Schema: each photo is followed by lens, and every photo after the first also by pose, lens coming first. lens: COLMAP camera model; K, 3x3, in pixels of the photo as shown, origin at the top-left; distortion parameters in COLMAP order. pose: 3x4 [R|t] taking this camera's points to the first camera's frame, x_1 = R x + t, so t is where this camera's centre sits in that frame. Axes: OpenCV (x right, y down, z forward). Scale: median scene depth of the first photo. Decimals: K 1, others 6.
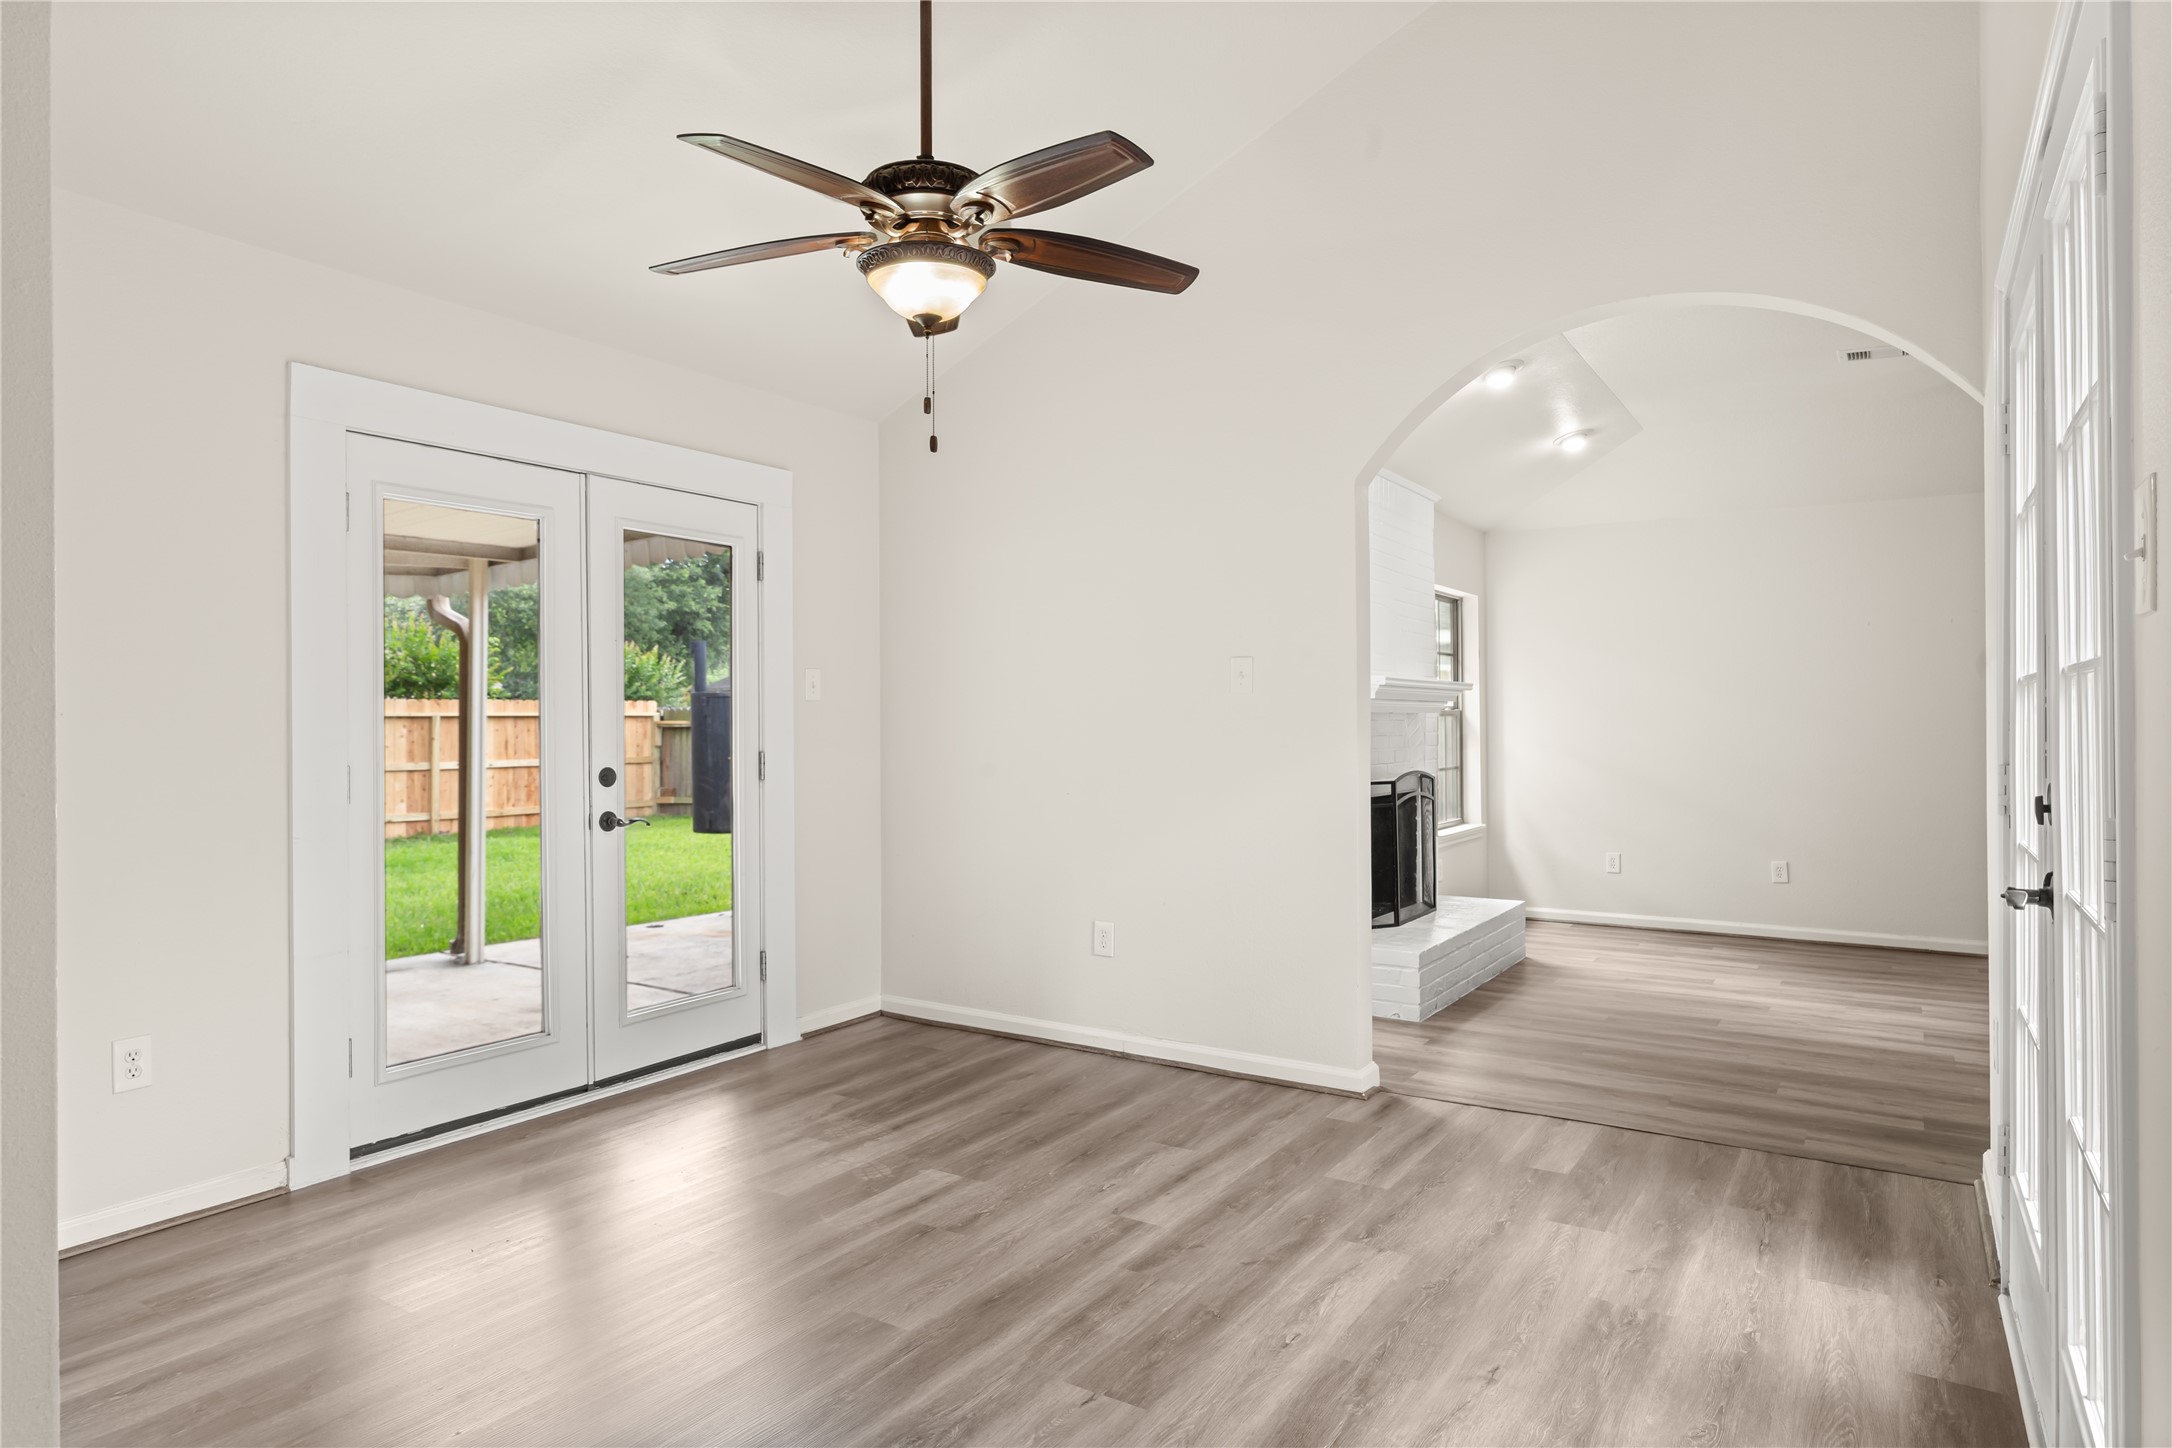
lens RADIAL K [[1239.9, 0, 1086.0], [0, 1239.9, 724.0], [0, 0, 1]] dist [-0.002004, -0.001042]
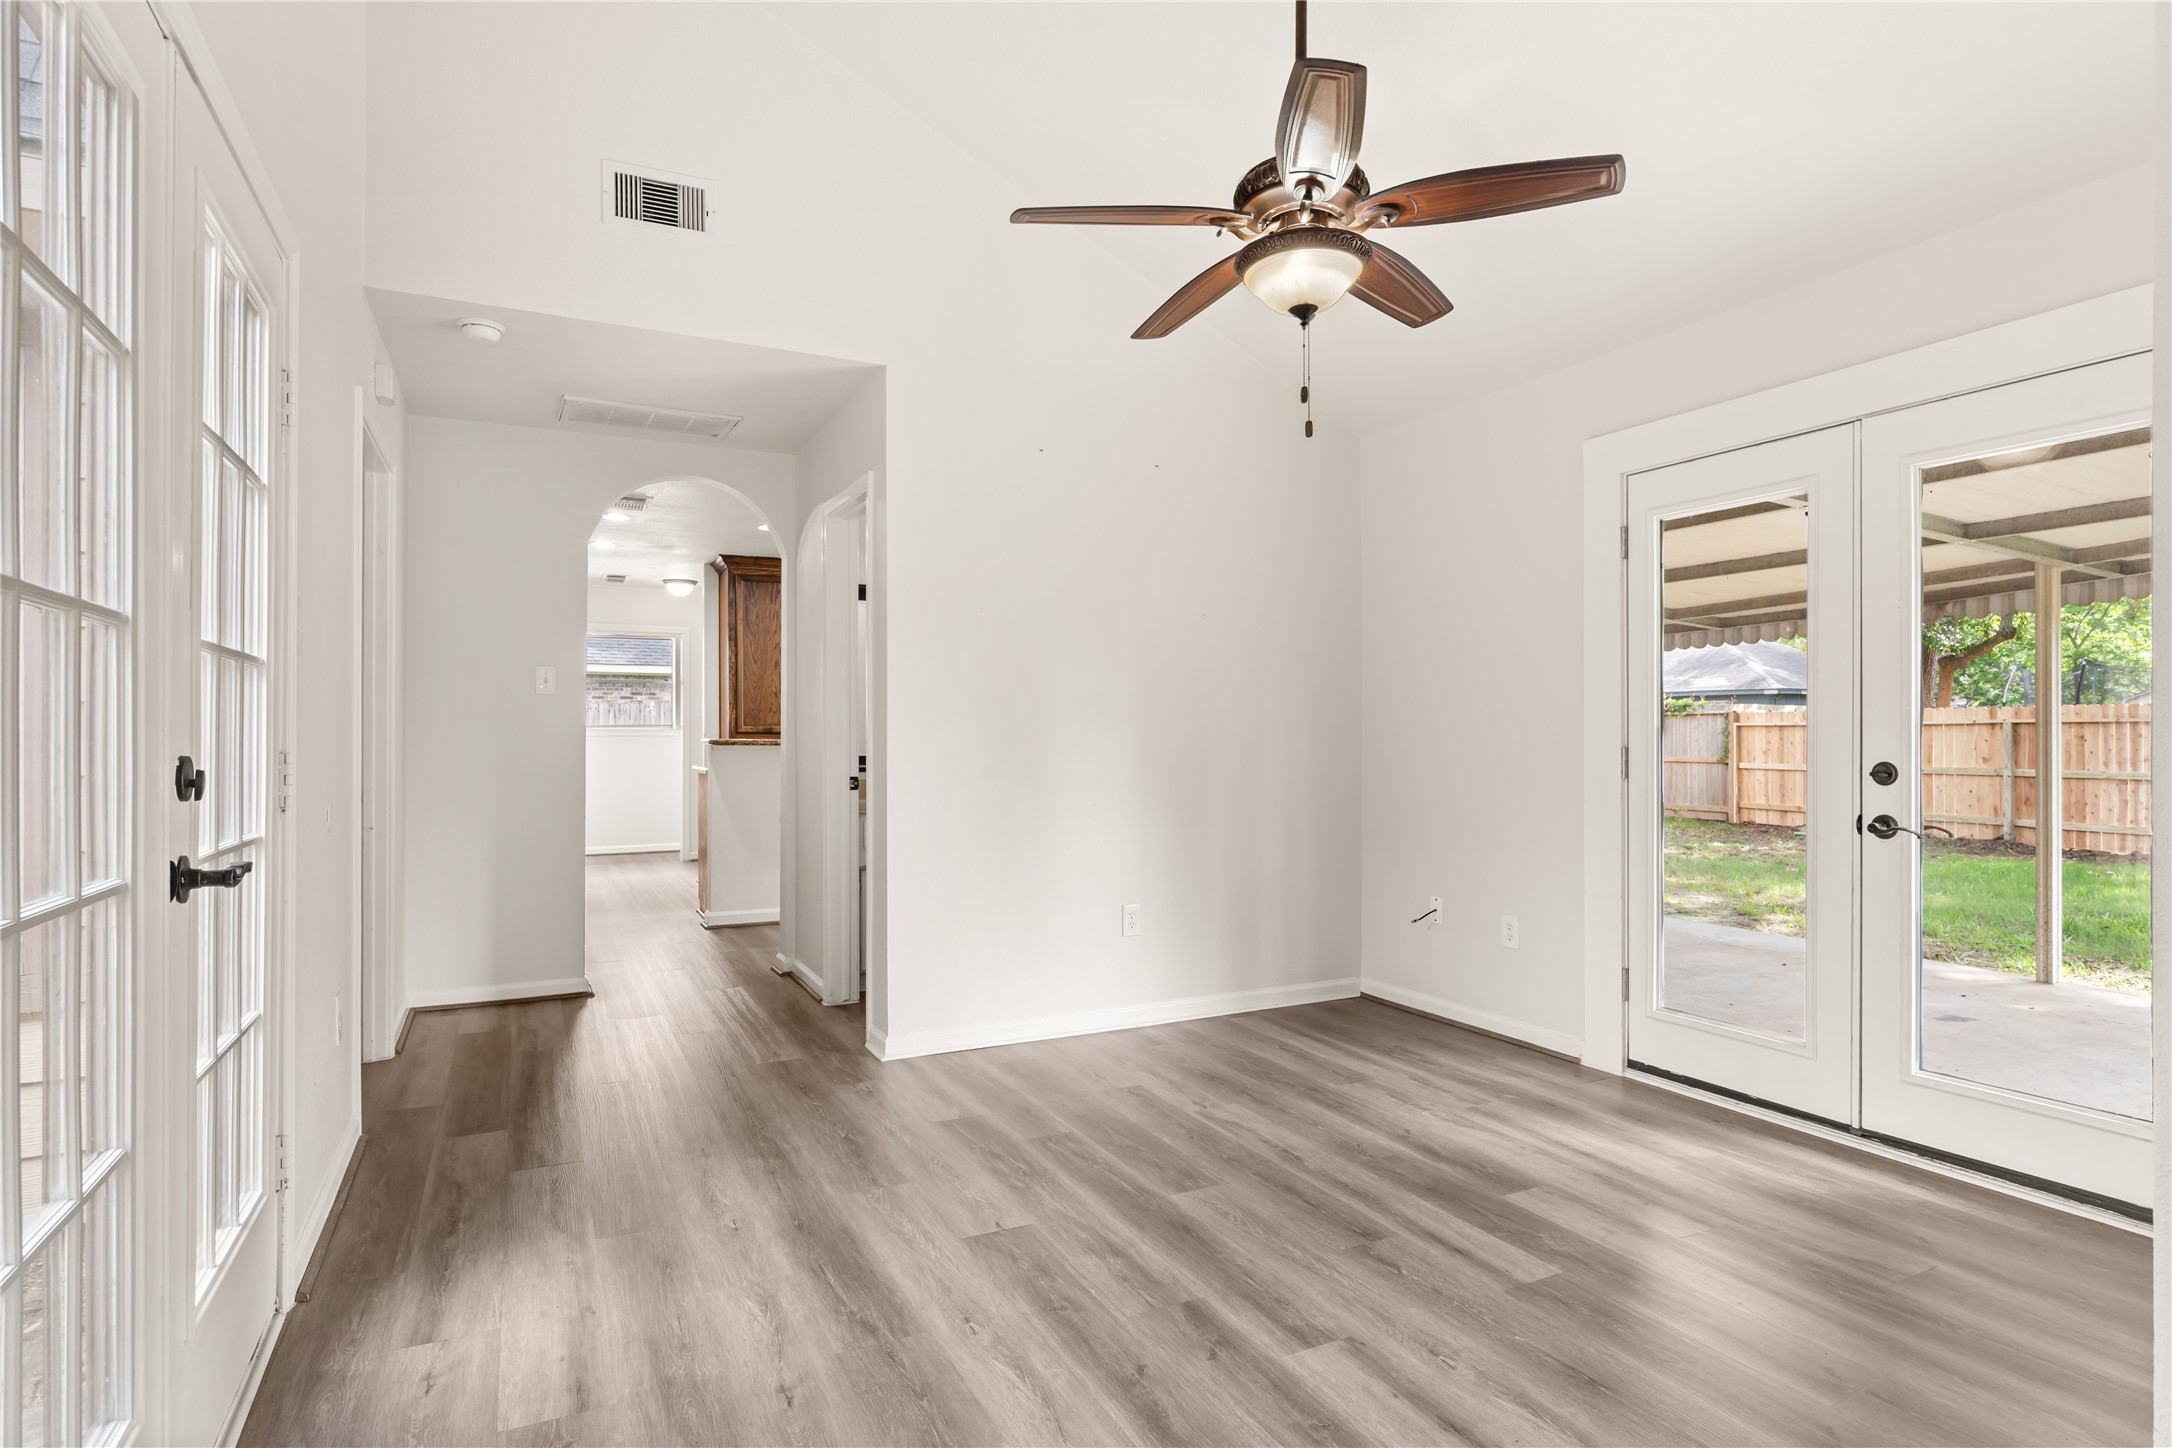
lens RADIAL K [[1126.3, 0, 1086.0], [0, 1126.3, 724.0], [0, 0, 1]] dist [-0.004352, -0.000421]
pose [[-0.501279, -0.002978, -0.865281, 0.732148], [-0.000833, 0.999995, -0.002959, 0.017175], [0.865285, -0.000763, -0.501279, 1.249529]]
